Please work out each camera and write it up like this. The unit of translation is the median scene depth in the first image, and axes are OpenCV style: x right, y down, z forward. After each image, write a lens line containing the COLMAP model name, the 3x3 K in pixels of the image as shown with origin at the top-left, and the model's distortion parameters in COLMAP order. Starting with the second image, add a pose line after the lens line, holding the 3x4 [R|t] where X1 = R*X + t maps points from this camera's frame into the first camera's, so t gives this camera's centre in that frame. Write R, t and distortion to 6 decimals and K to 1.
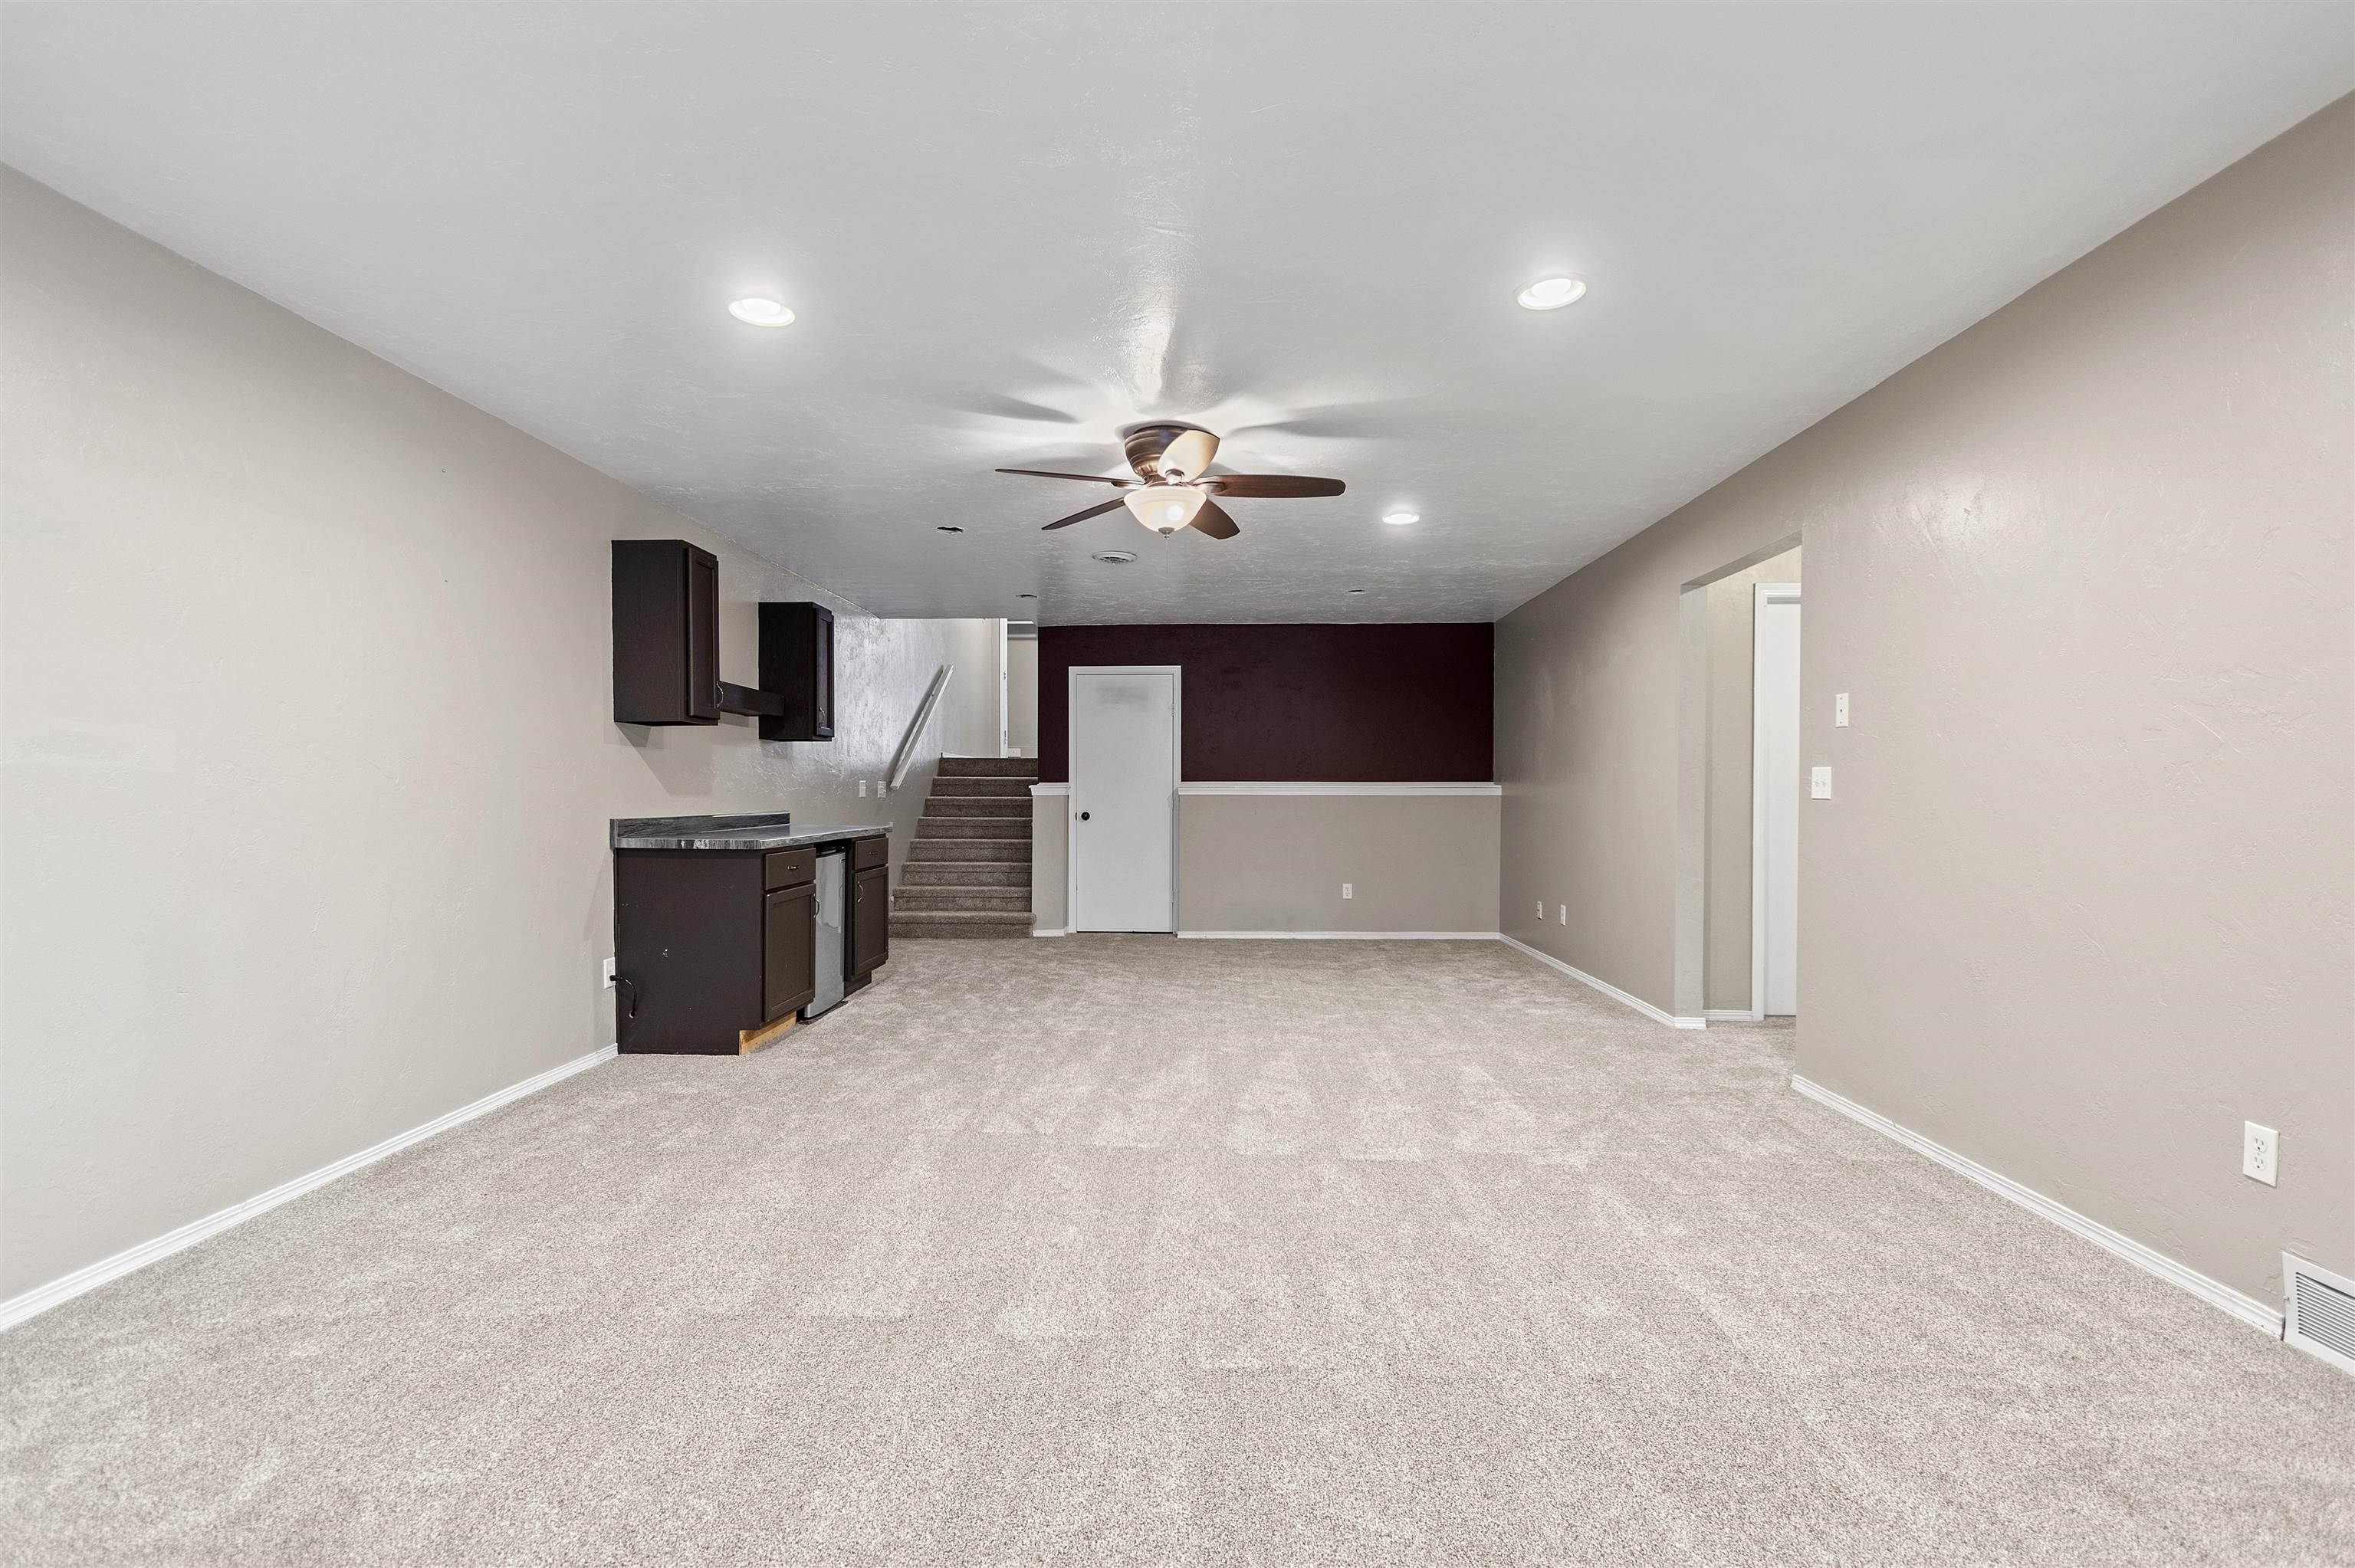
lens RADIAL K [[1083.1, 0, 1168.2], [0, 1083.1, 802.7], [0, 0, 1]] dist [0.007487, -0.000985]
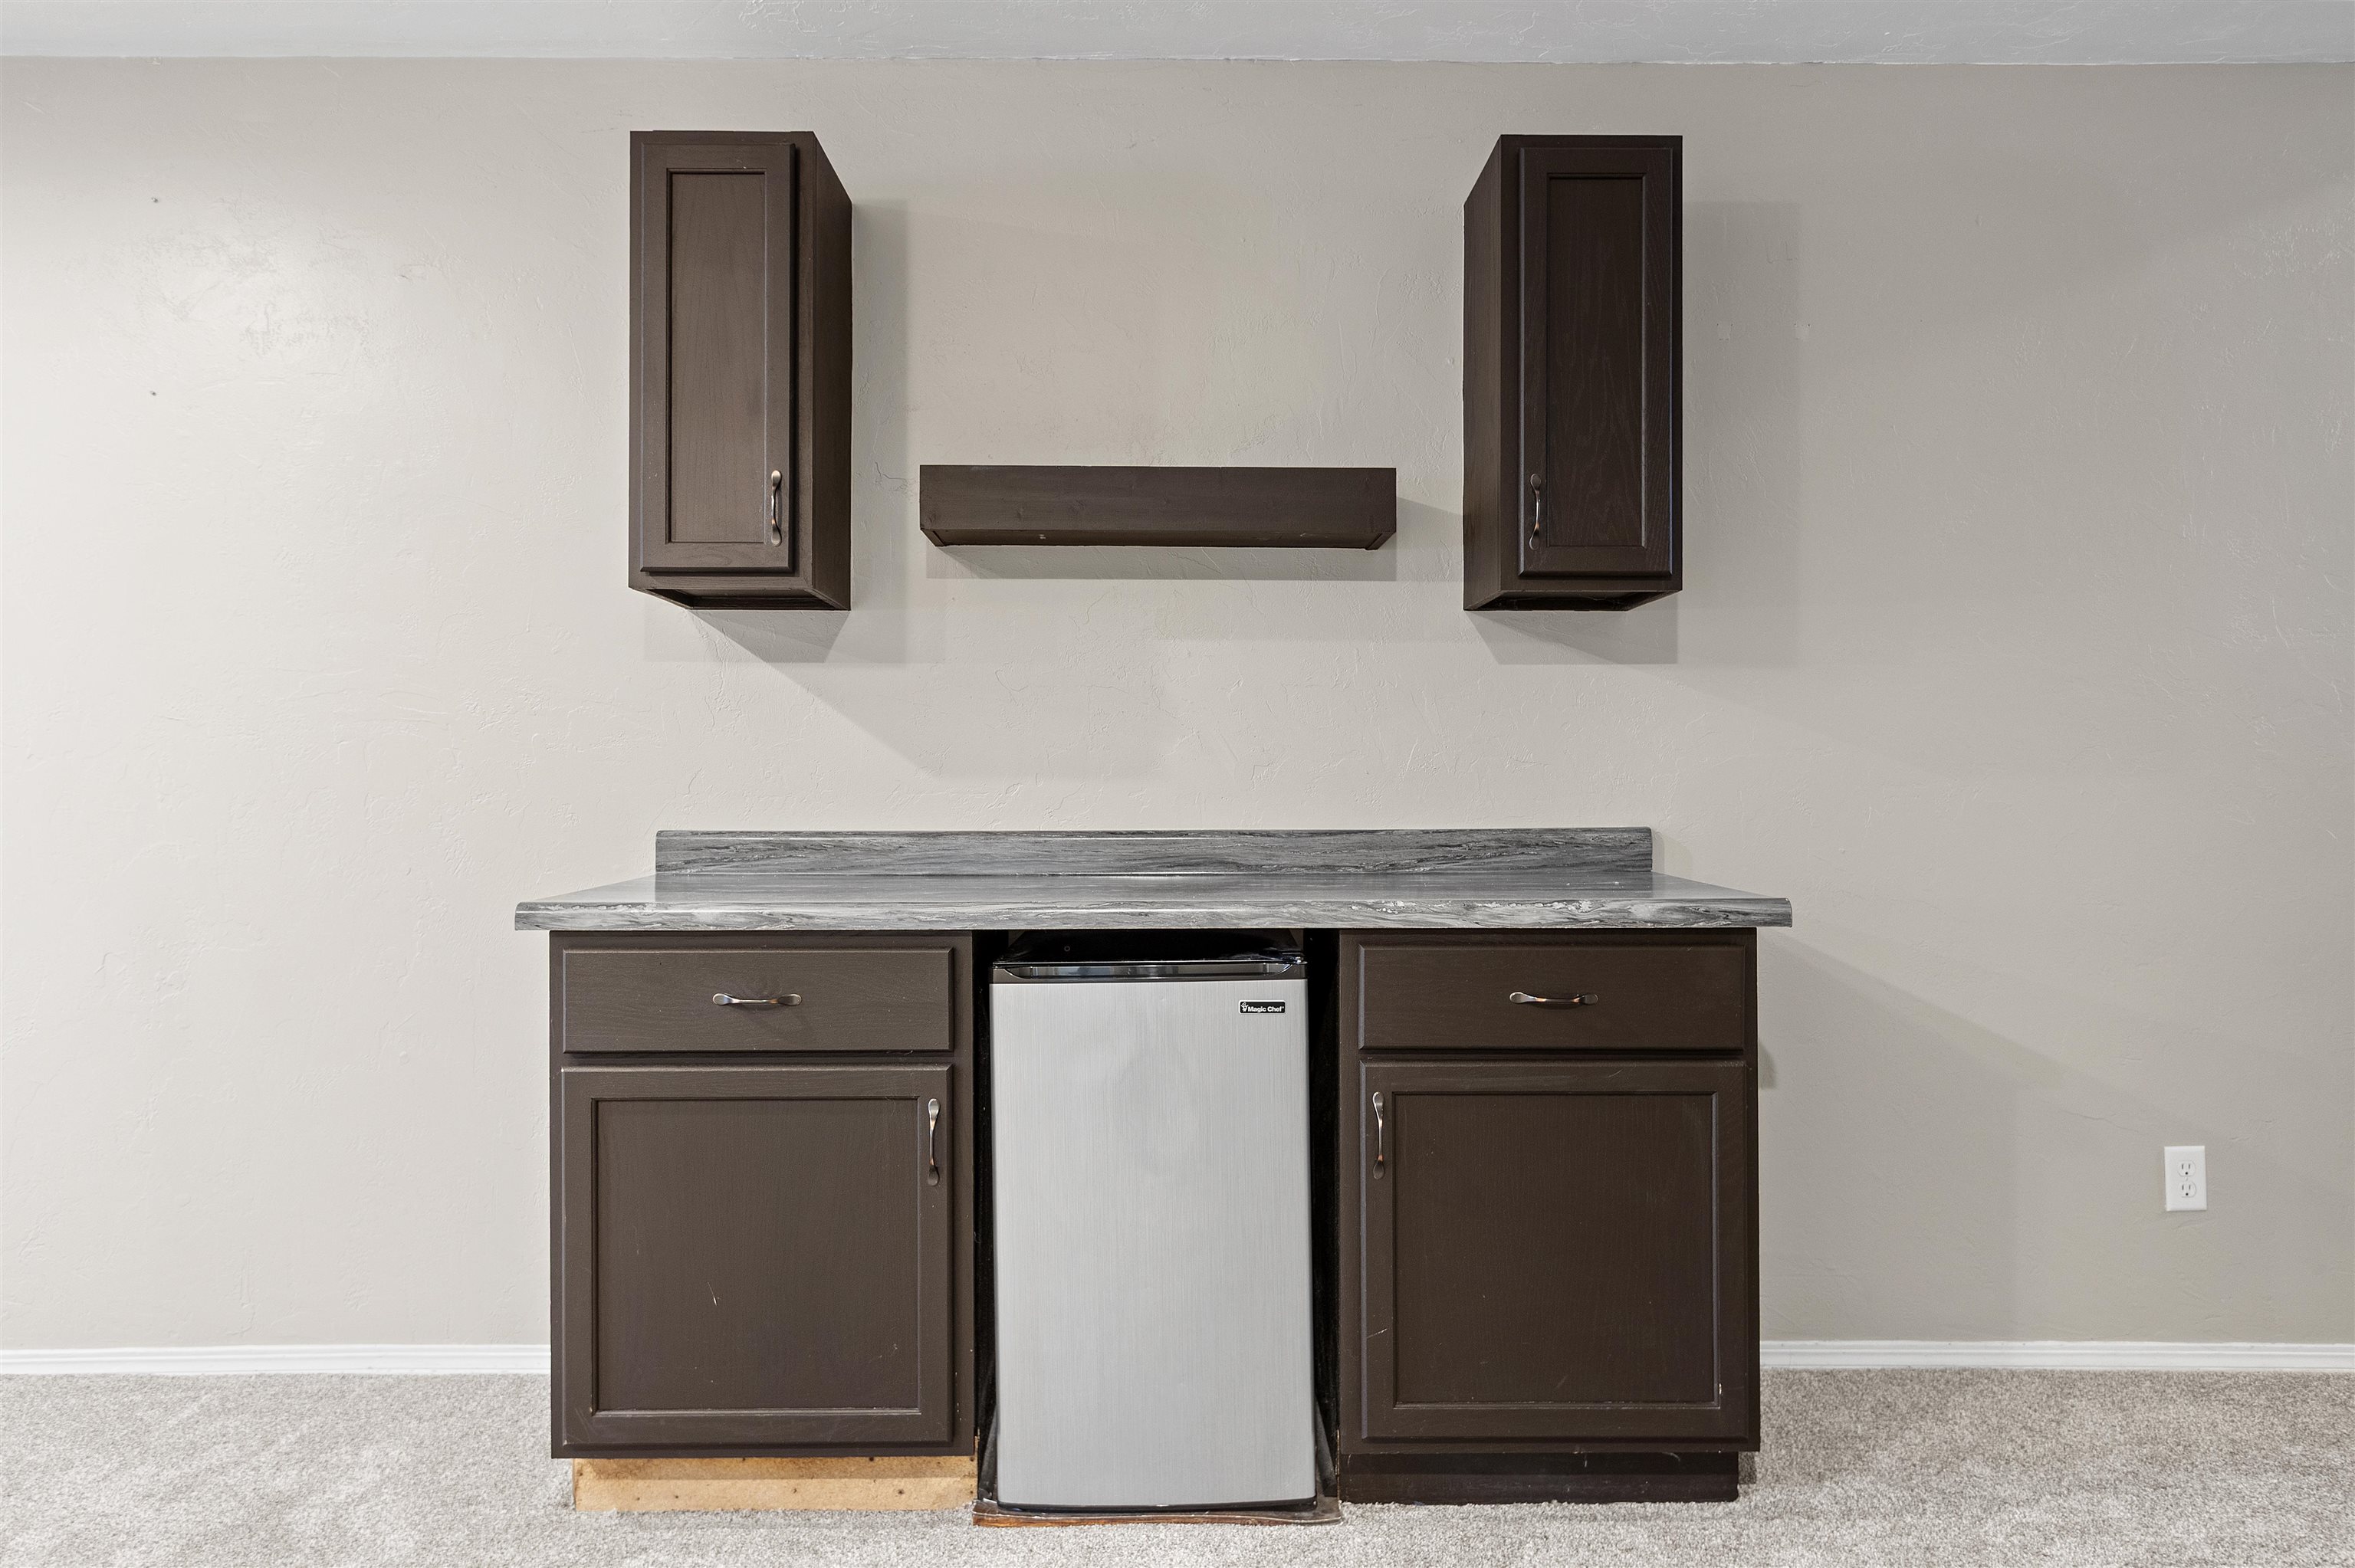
lens RADIAL K [[1491.0, 0, 1177.5], [0, 1491.0, 784.0], [0, 0, 1]] dist [0.004992, 0.001381]
pose [[0.048878, -0.000487, -0.998805, 0.098947], [-0.010106, 0.999948, -0.000982, -0.004594], [0.998754, 0.010142, 0.048871, 1.074640]]
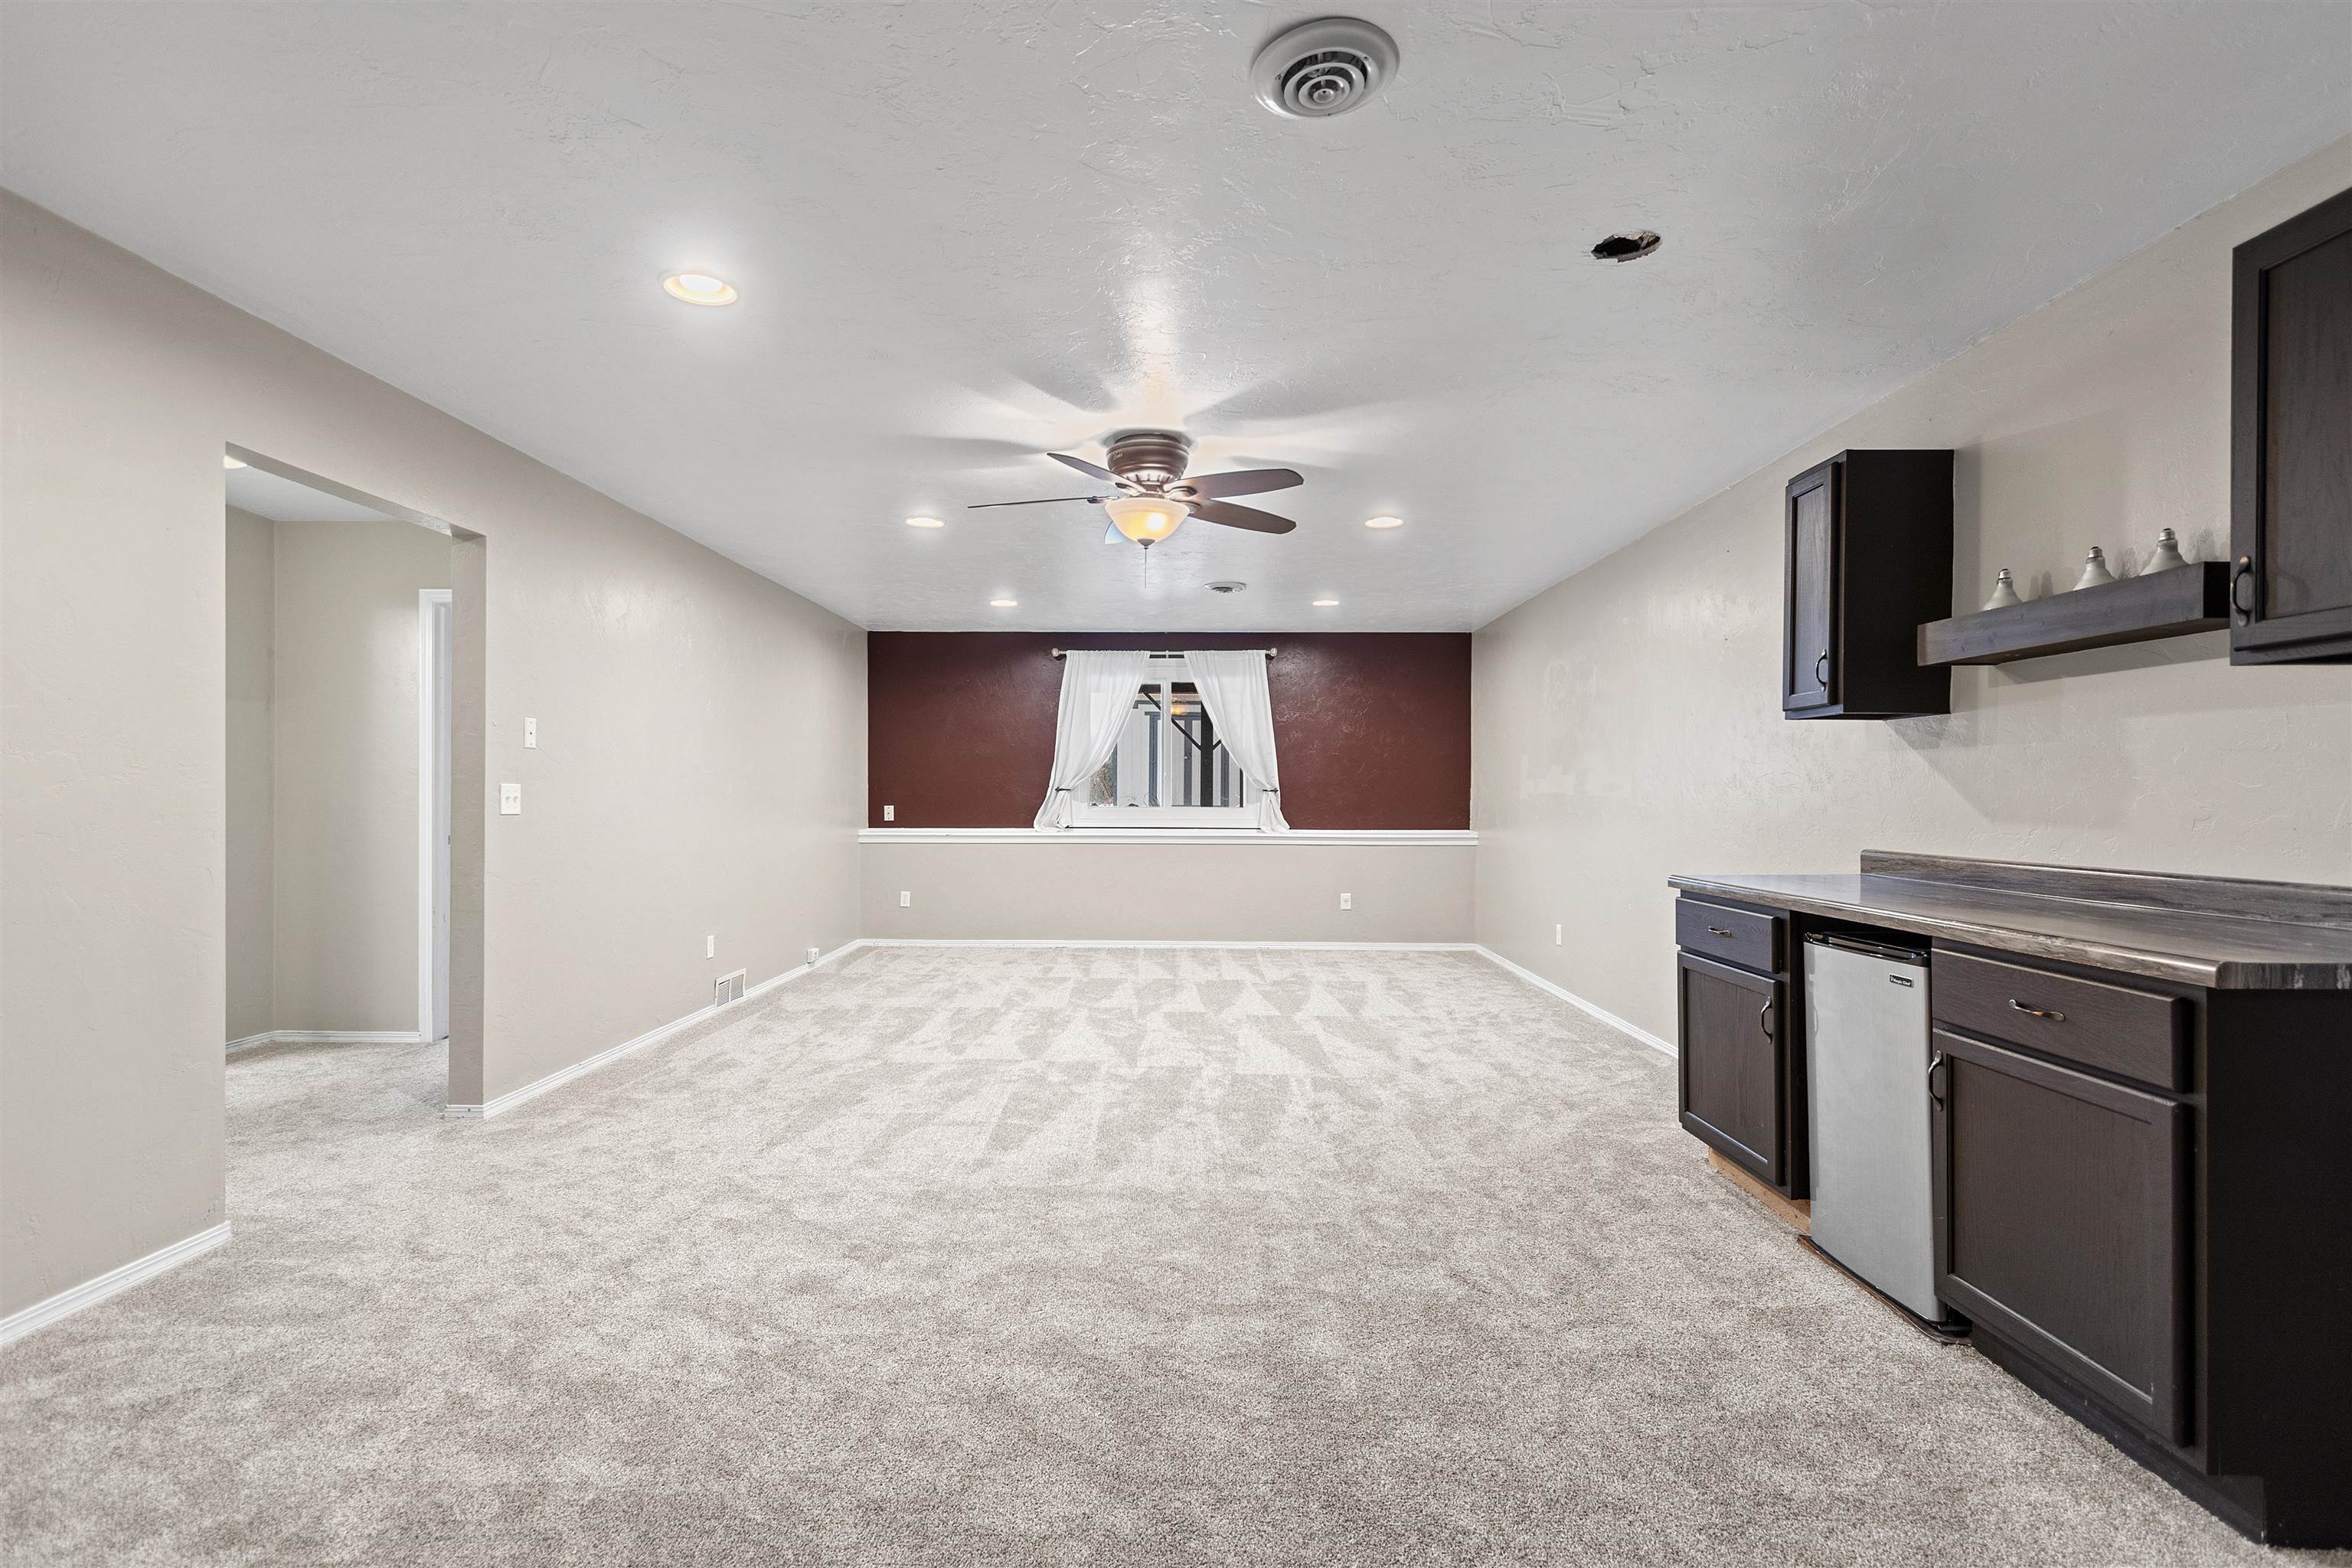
lens RADIAL K [[1081.9, 0, 1166.7], [0, 1081.9, 802.7], [0, 0, 1]] dist [0.007487, -0.000985]
pose [[-0.999635, 0.000627, -0.027004, 0.006181], [0.000136, 0.999835, 0.018178, -0.028636], [0.027011, 0.018168, -0.999470, 1.598102]]
